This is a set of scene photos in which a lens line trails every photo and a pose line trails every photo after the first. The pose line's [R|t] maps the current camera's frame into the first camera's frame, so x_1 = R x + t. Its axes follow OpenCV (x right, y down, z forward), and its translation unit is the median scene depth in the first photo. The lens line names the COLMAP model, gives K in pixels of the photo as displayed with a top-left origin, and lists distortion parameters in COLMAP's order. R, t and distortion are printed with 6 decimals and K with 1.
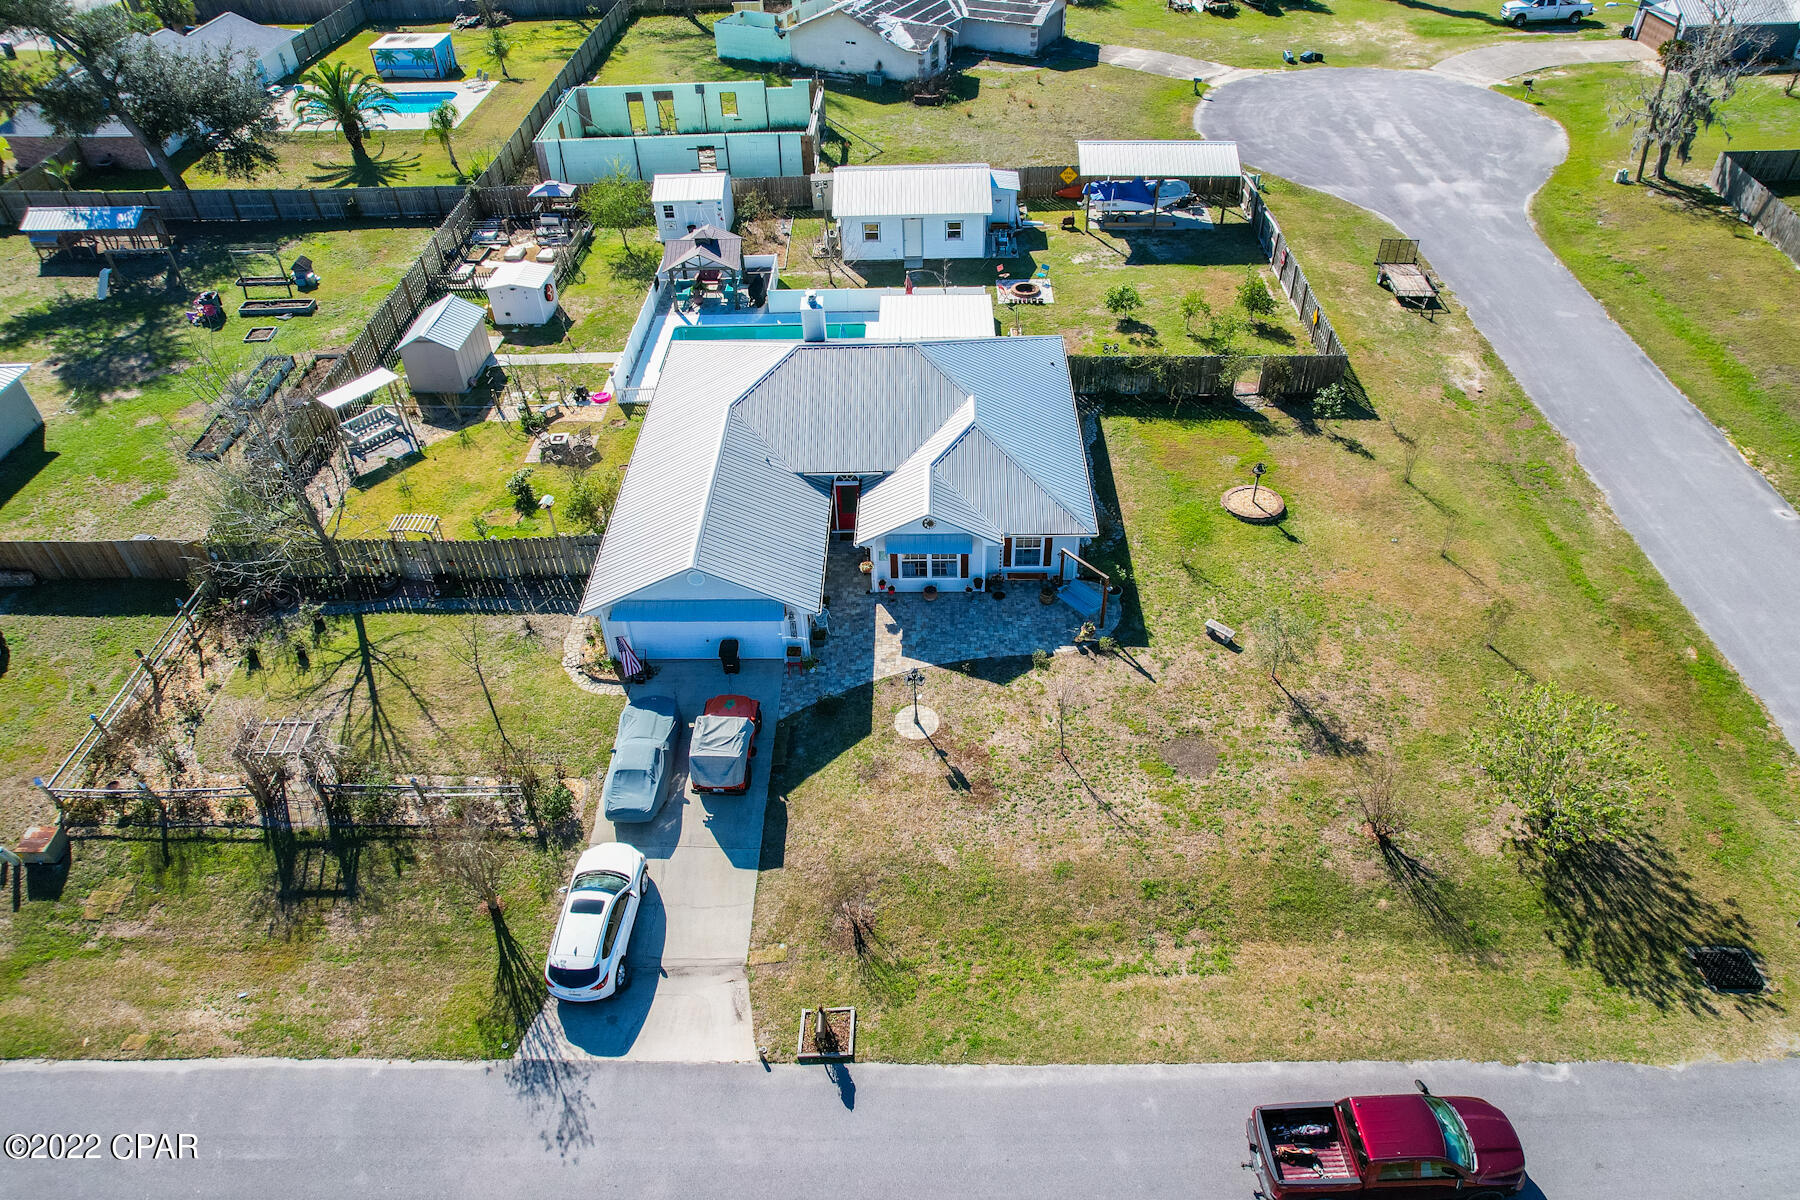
lens RADIAL K [[1192.6, 0, 900.0], [0, 1192.6, 600.0], [0, 0, 1]] dist [-0.073125, 0.065278]
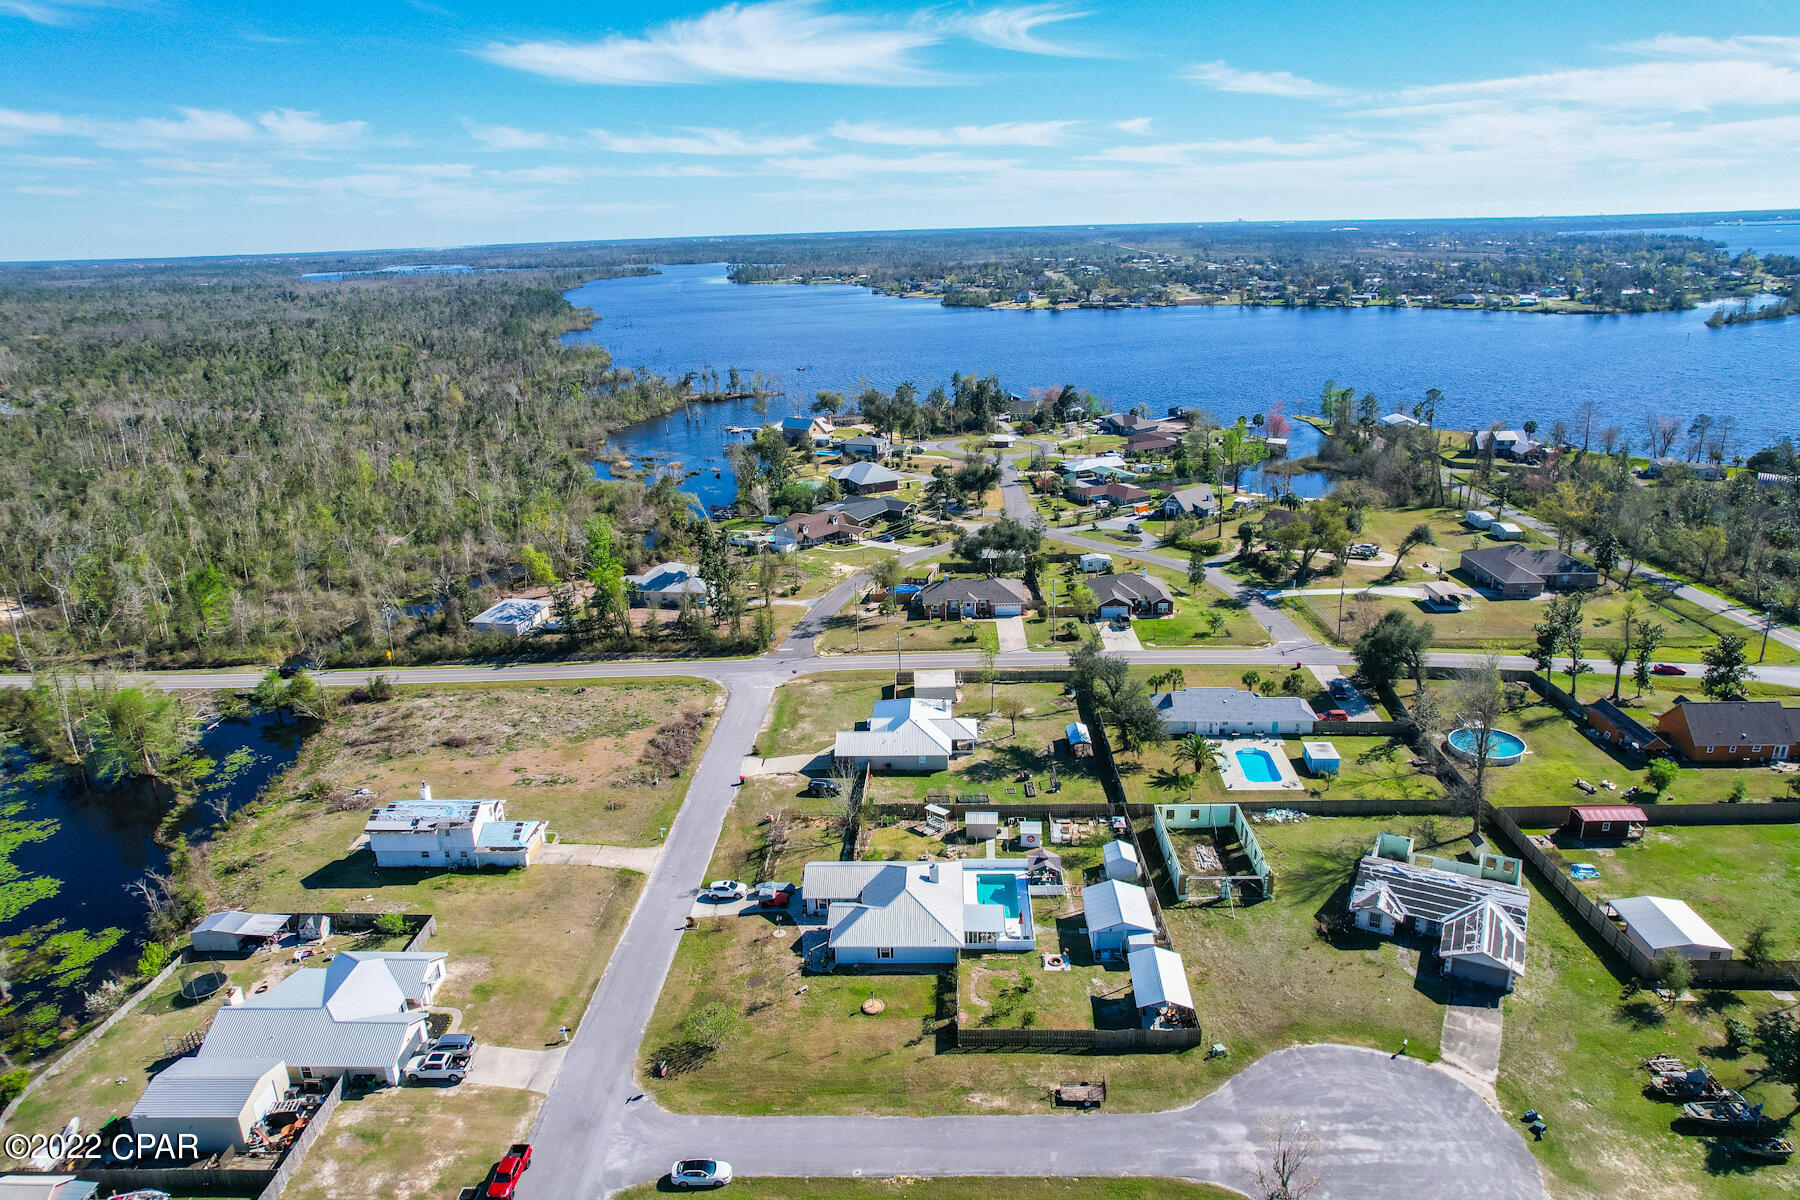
lens RADIAL K [[1150.7, 0, 902.4], [0, 1150.7, 603.8], [0, 0, 1]] dist [-0.078986, 0.071383]
pose [[-0.019704, 0.339492, -0.940402, 2.353132], [-0.625917, 0.729272, 0.276388, -1.459631], [0.779641, 0.594060, 0.198124, 0.030698]]
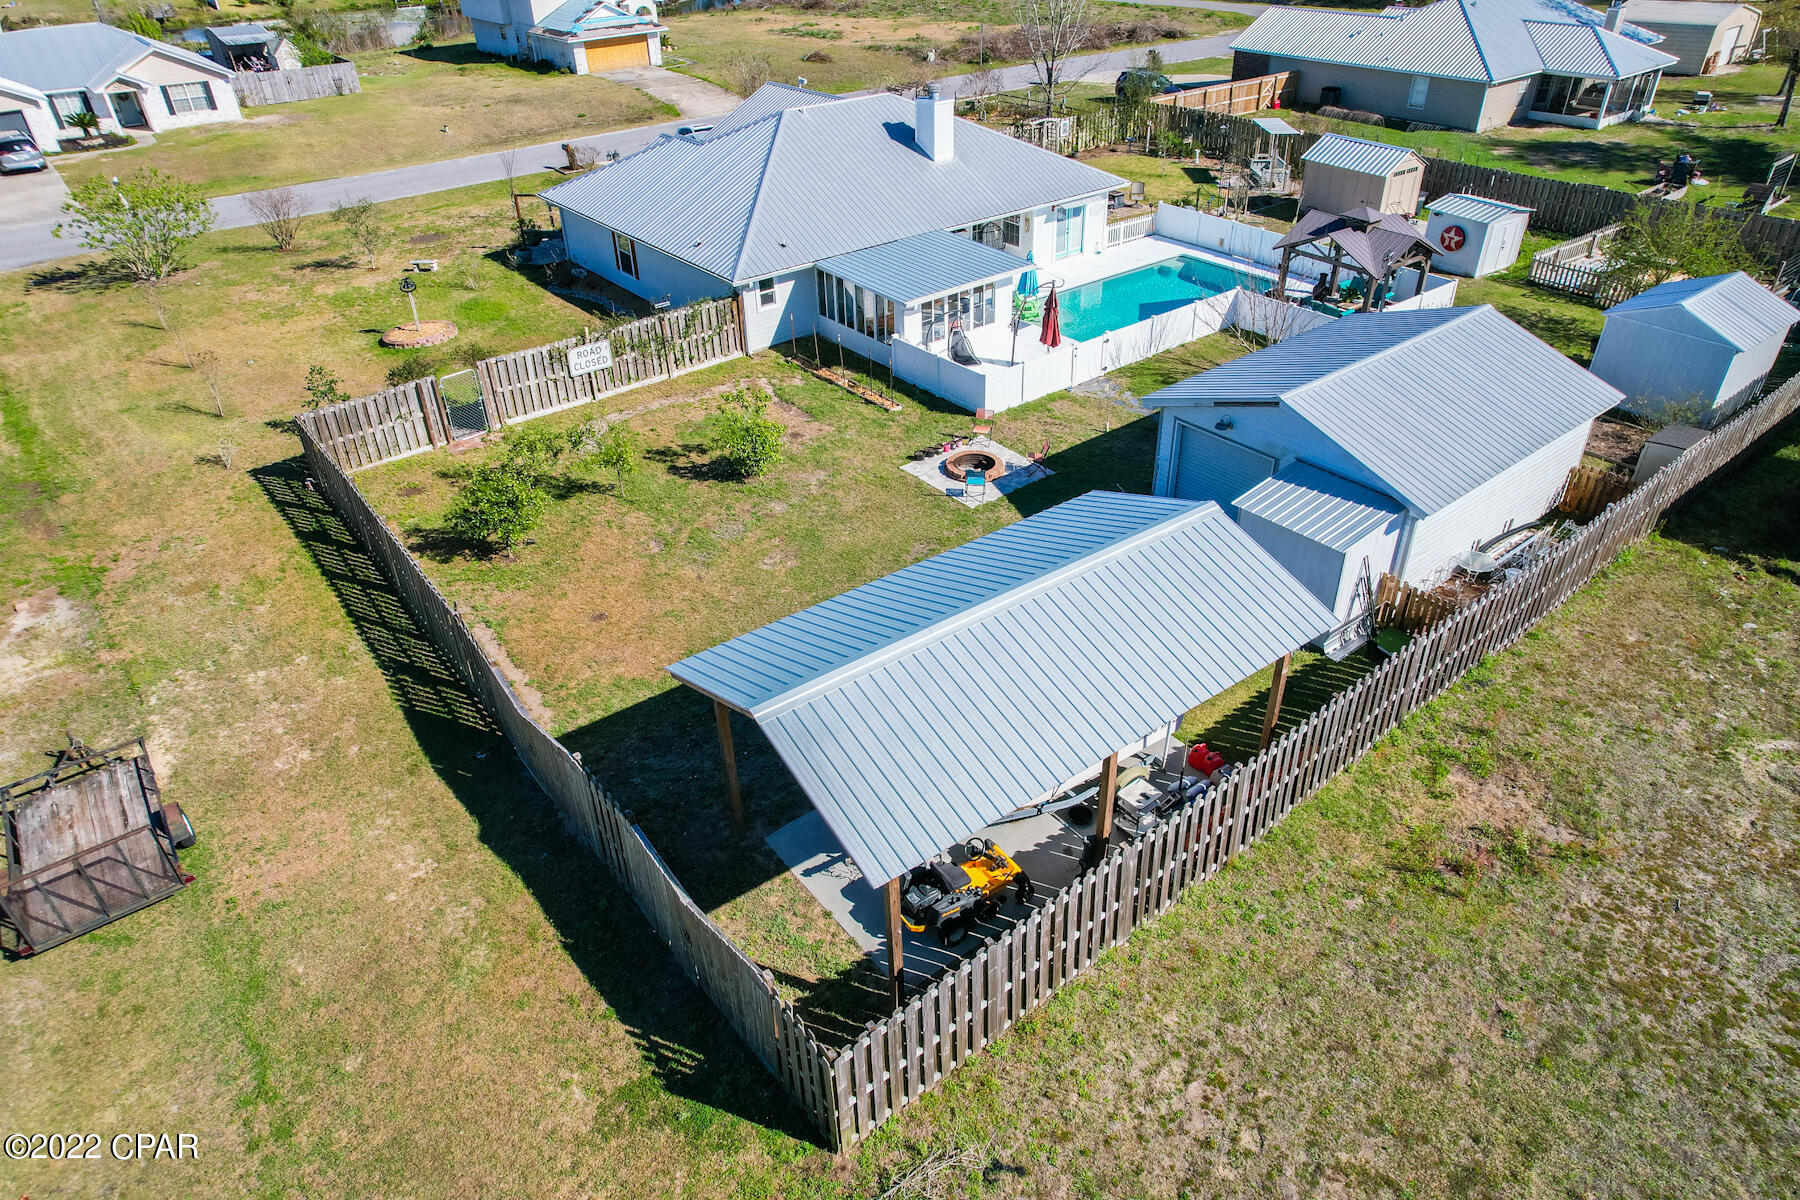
lens RADIAL K [[1160.3, 0, 900.0], [0, 1160.3, 600.0], [0, 0, 1]] dist [-0.091929, 0.084207]
pose [[-0.772774, 0.385447, -0.504232, 0.517657], [-0.377399, 0.359684, 0.853345, -0.843236], [0.510284, 0.849740, -0.132487, 1.449277]]
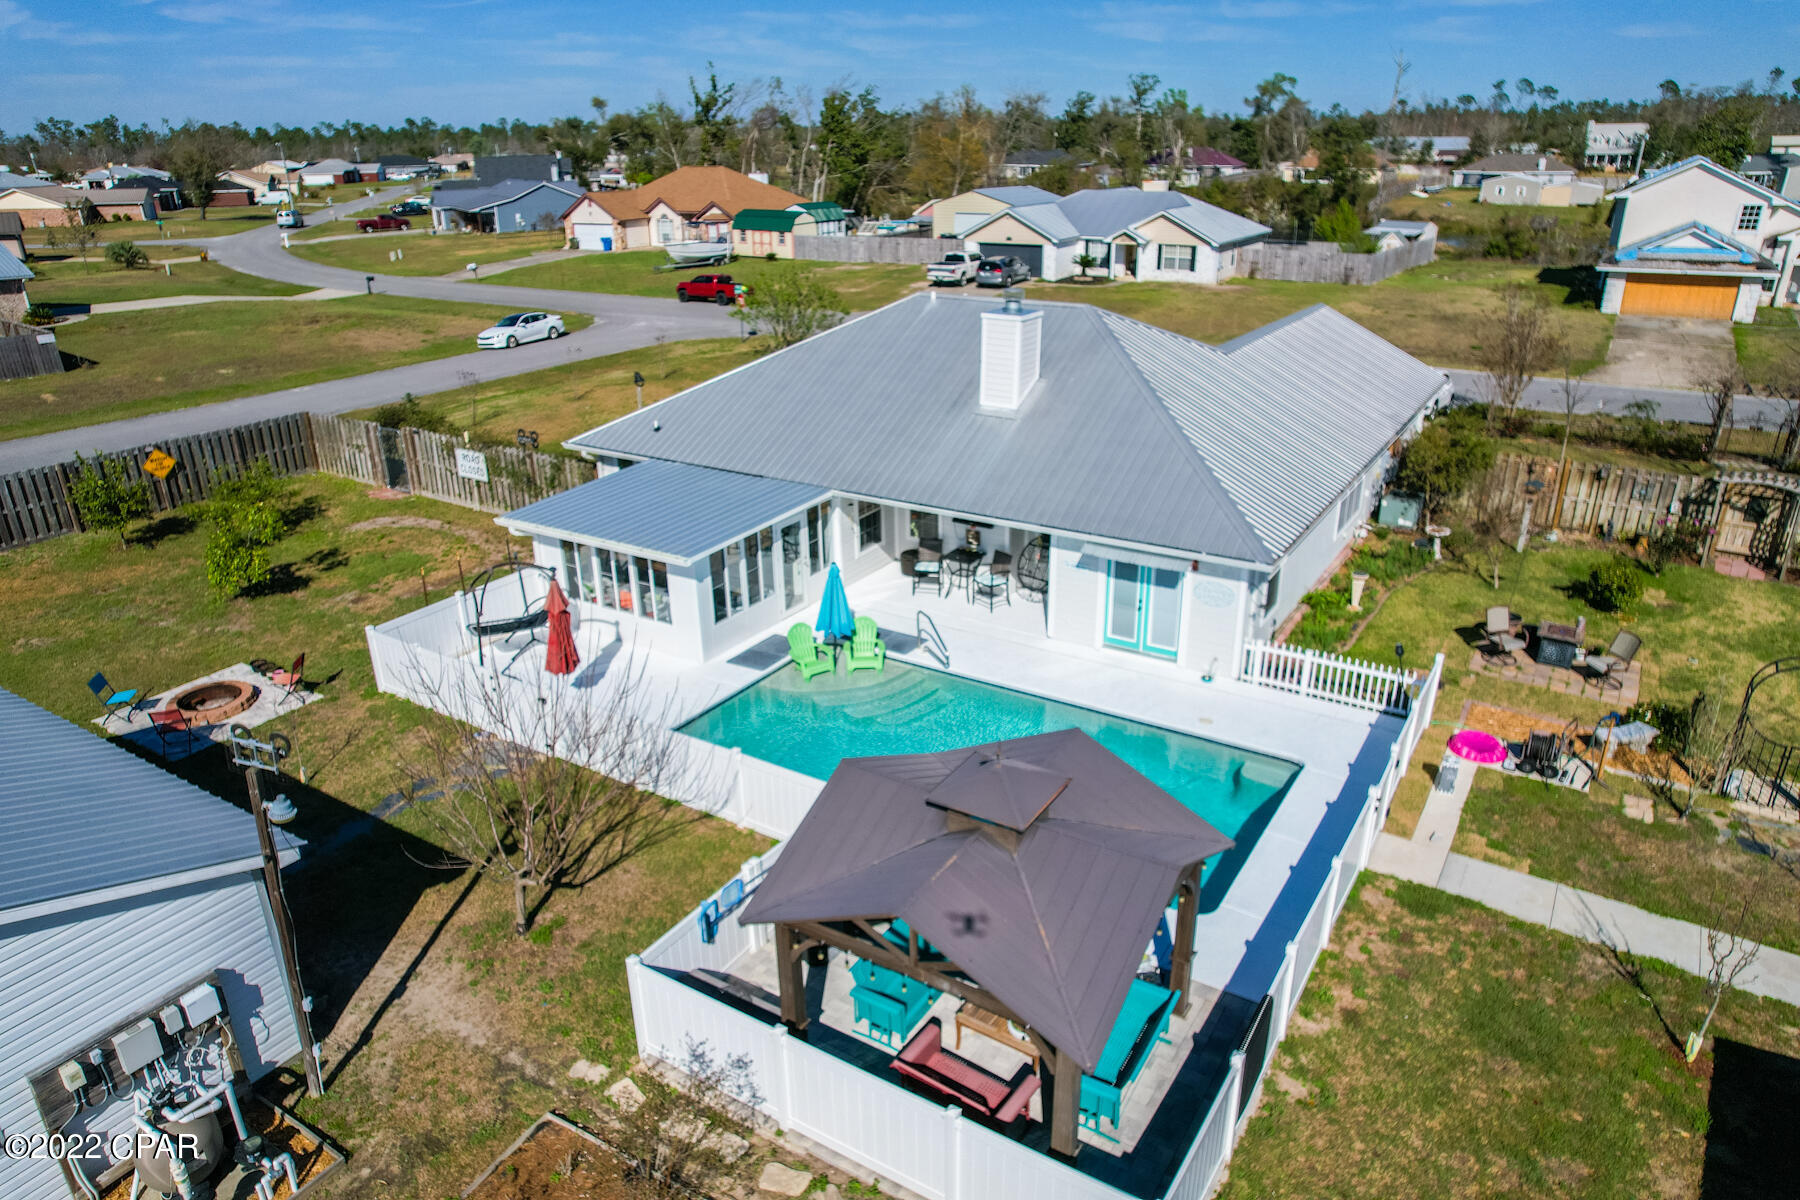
lens RADIAL K [[1160.3, 0, 900.0], [0, 1160.3, 600.0], [0, 0, 1]] dist [-0.091929, 0.084207]
pose [[-0.851566, -0.163422, 0.498124, -0.312564], [0.364693, 0.497918, 0.786814, -0.621850], [-0.376608, 0.851687, -0.364411, 1.351488]]
